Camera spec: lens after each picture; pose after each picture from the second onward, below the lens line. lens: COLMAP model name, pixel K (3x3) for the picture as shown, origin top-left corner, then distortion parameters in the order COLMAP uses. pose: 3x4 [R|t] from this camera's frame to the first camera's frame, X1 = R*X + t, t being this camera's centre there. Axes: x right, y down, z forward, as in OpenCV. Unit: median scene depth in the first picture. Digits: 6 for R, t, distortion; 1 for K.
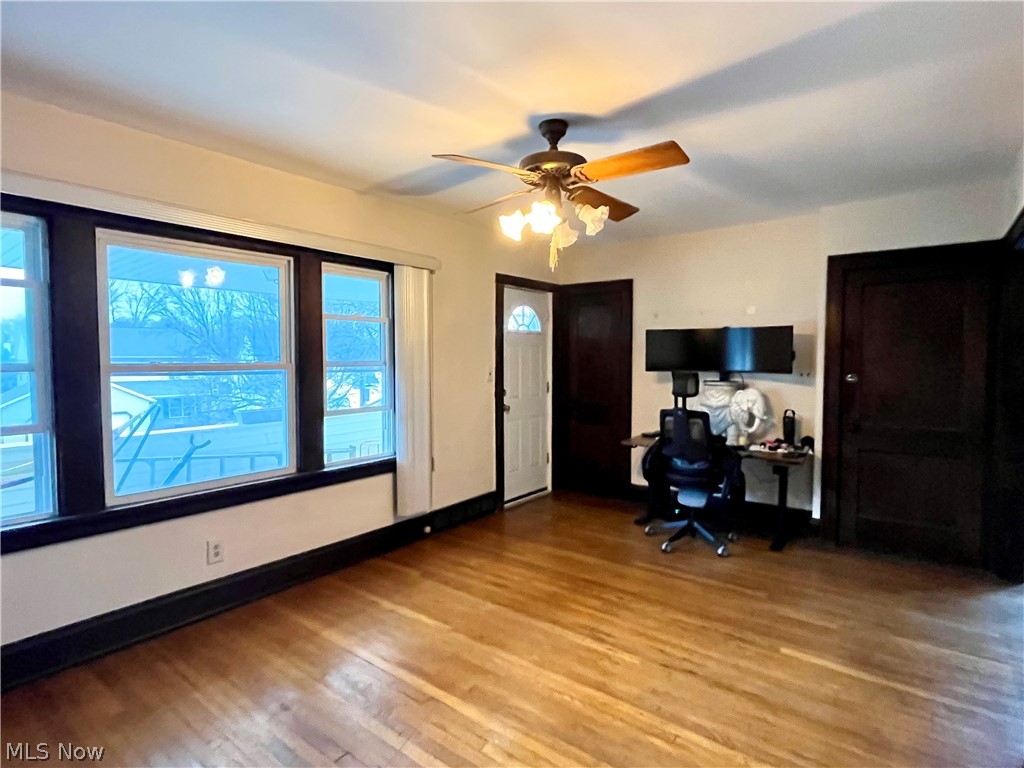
lens RADIAL K [[540.3, 0, 514.9], [0, 540.3, 385.1], [0, 0, 1]] dist [0.023348, 0.000621]
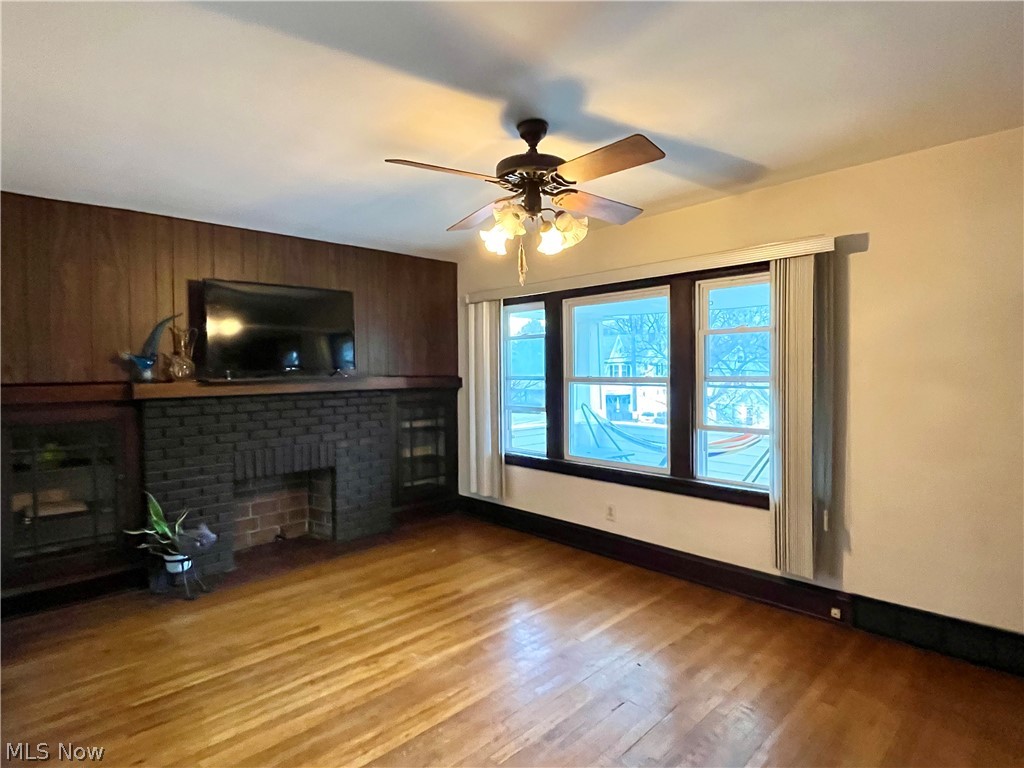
lens RADIAL K [[540.3, 0, 515.2], [0, 540.3, 381.8], [0, 0, 1]] dist [0.023348, 0.000621]
pose [[-0.153757, 0.019045, -0.987925, 0.776685], [-0.036944, 0.999004, 0.025008, -0.049750], [0.987418, 0.040343, -0.152900, 0.874161]]
